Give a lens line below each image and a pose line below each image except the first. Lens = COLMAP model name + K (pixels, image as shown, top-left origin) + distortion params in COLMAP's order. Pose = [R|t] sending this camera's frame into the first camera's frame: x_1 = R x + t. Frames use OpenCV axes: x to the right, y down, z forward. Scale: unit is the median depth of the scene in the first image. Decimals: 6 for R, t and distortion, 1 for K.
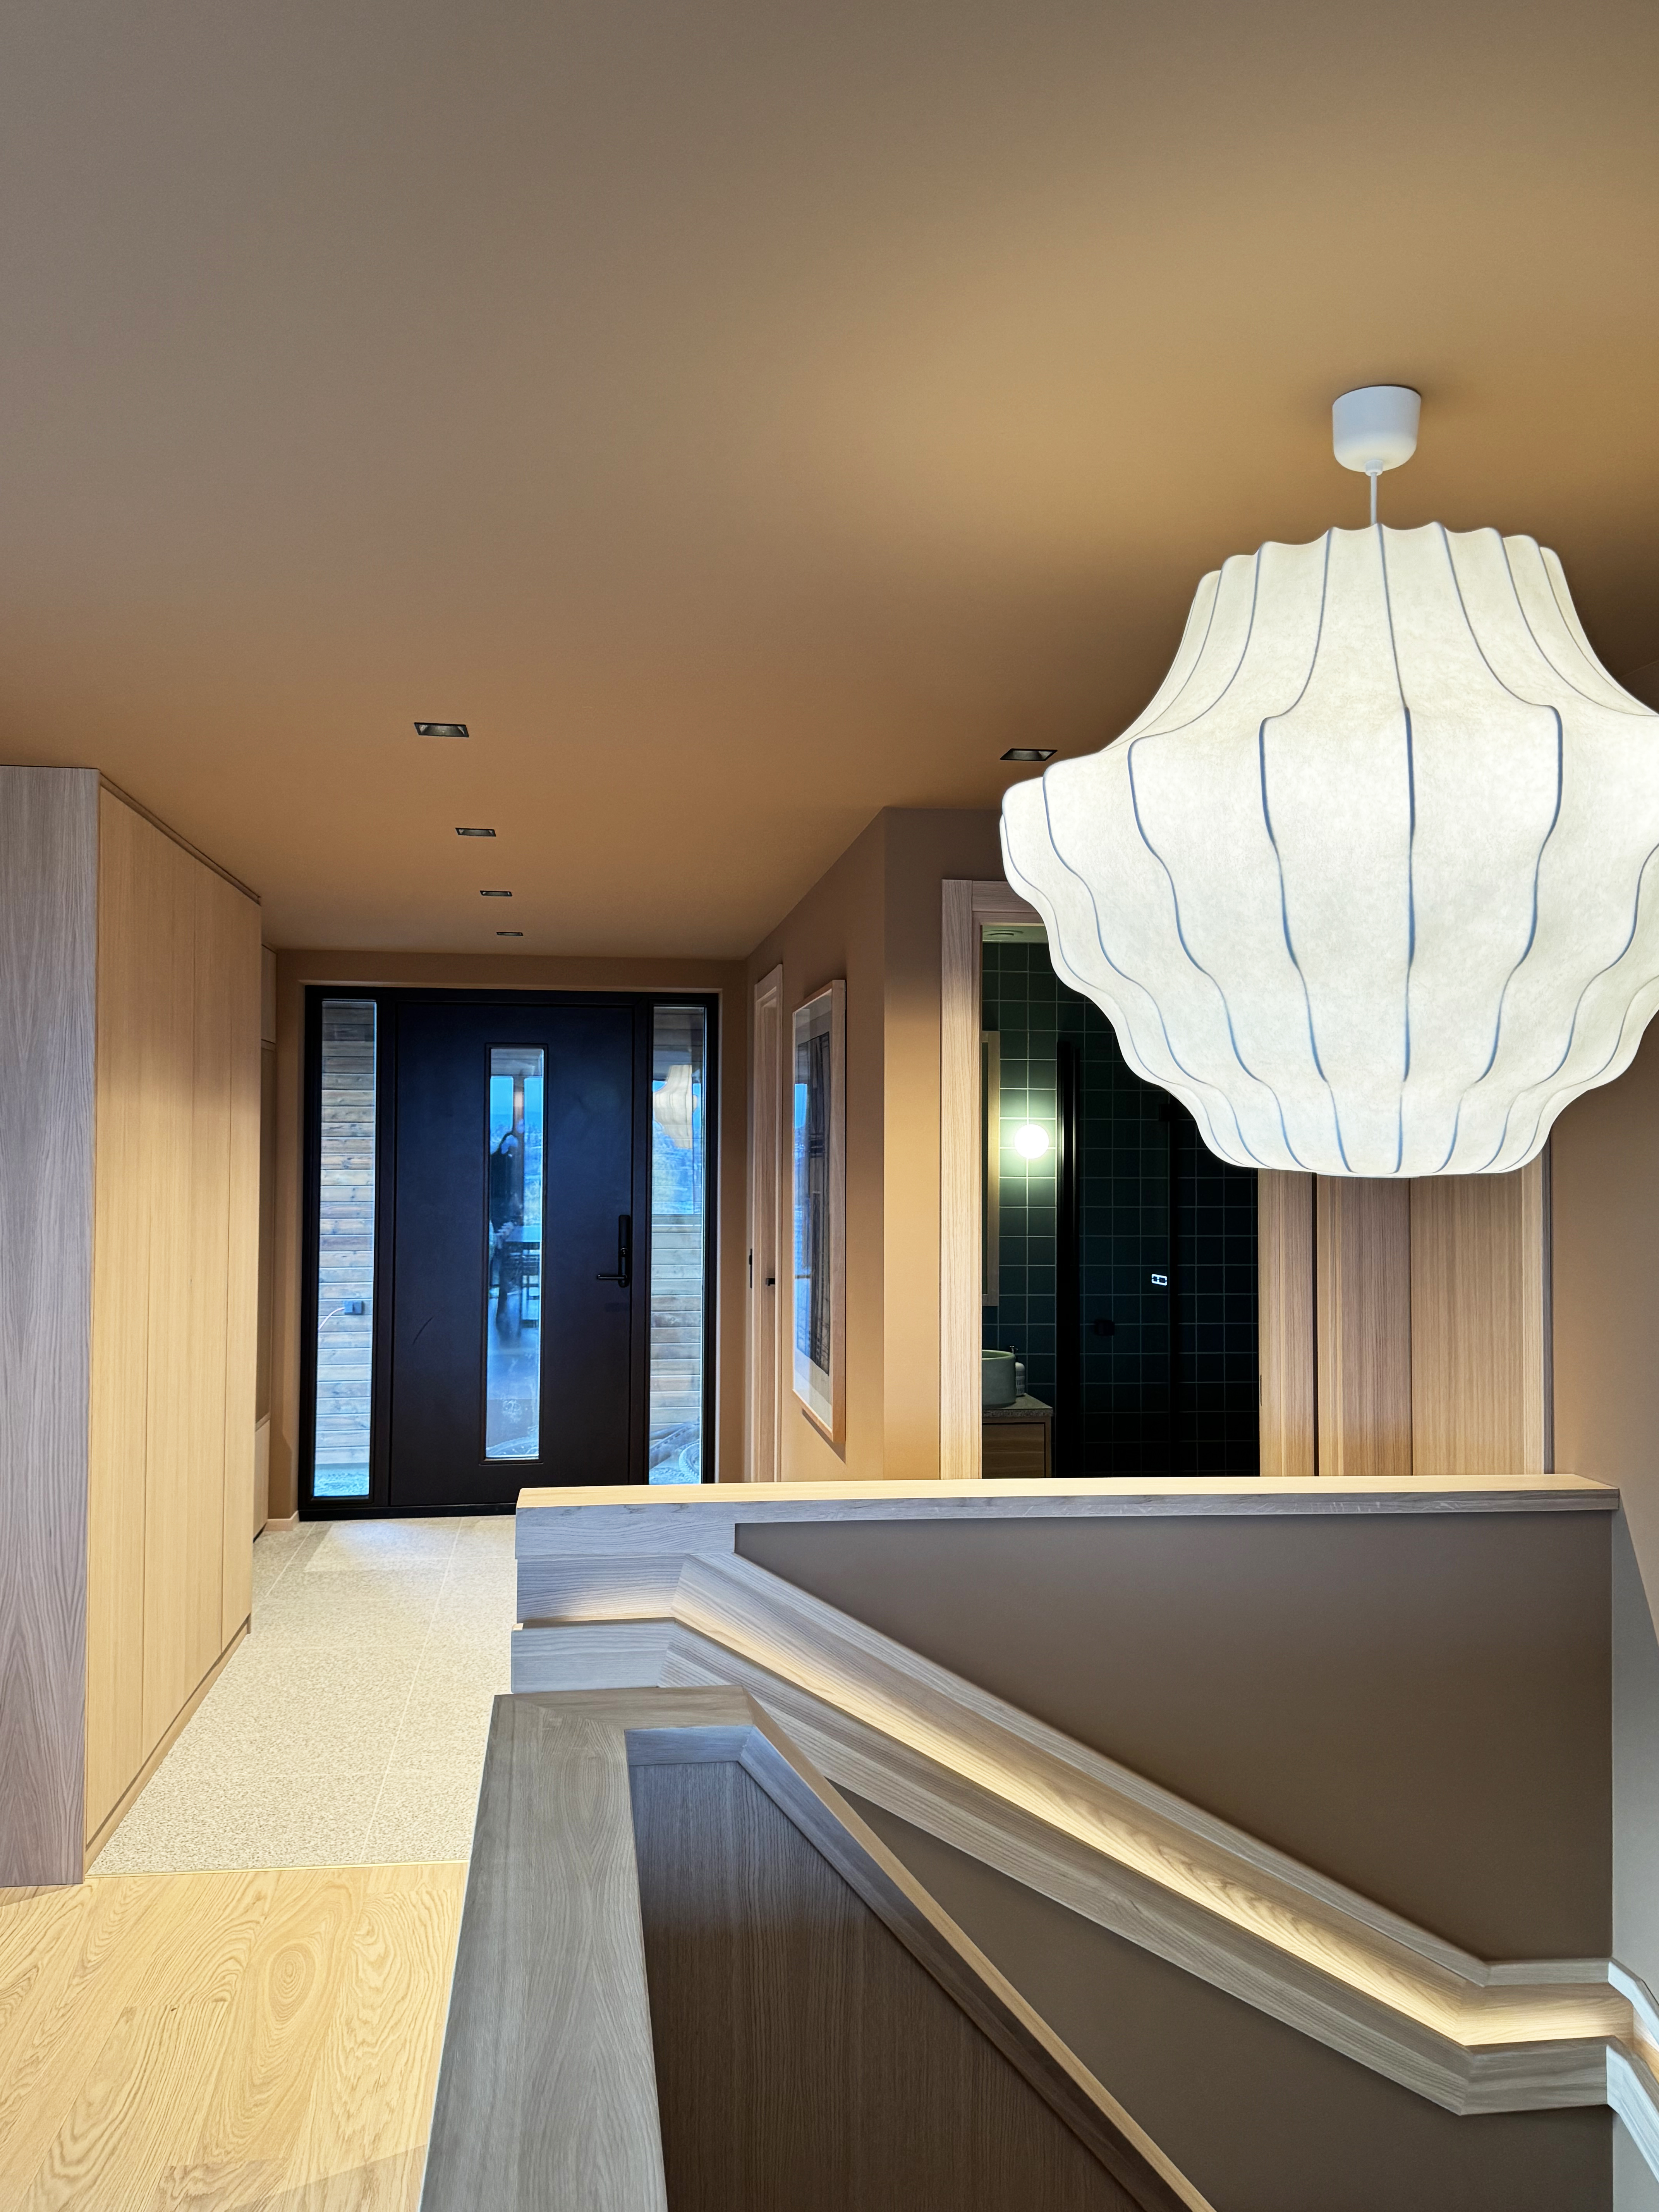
lens RADIAL K [[1823.3, 0, 829.5], [0, 1823.3, 1106.0], [0, 0, 1]] dist [0.063090, -0.006746]
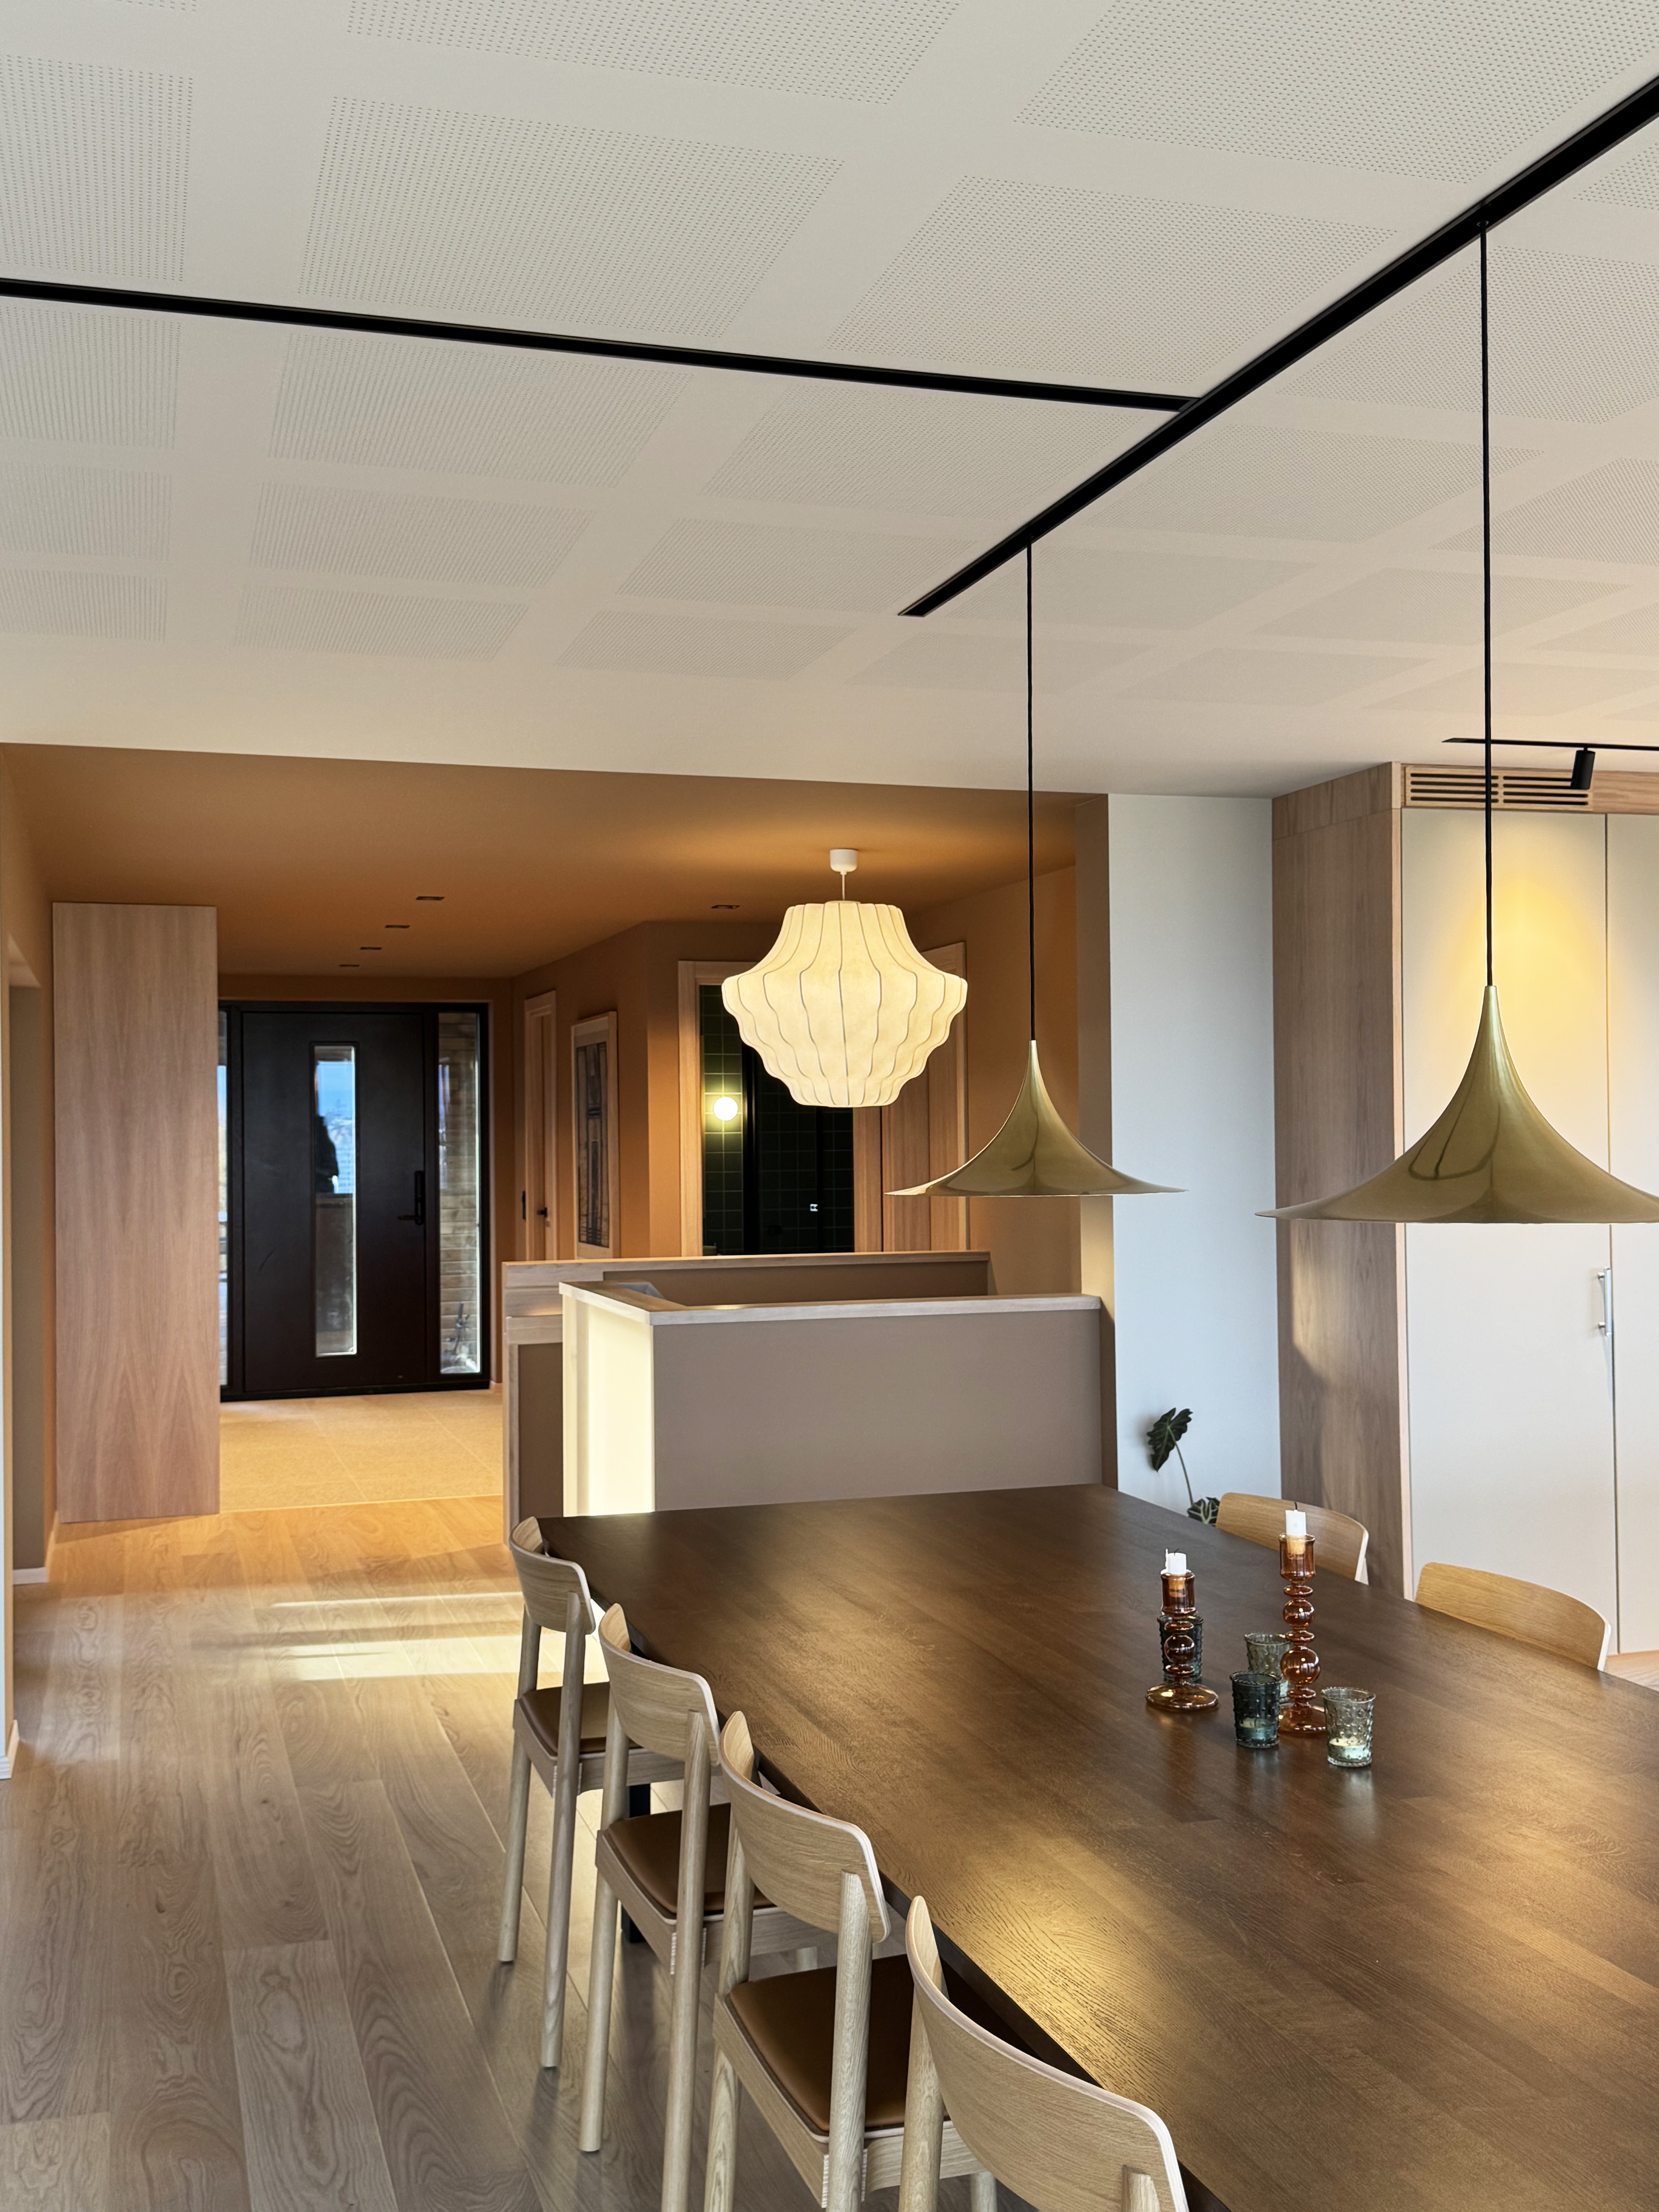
lens RADIAL K [[2181.9, 0, 829.5], [0, 2181.9, 1106.0], [0, 0, 1]] dist [0.151712, -0.003374]
pose [[0.986751, -0.012424, 0.161769, -0.155249], [0.011058, 0.999895, 0.009342, 0.000960], [-0.161868, -0.007430, 0.986784, -1.265356]]
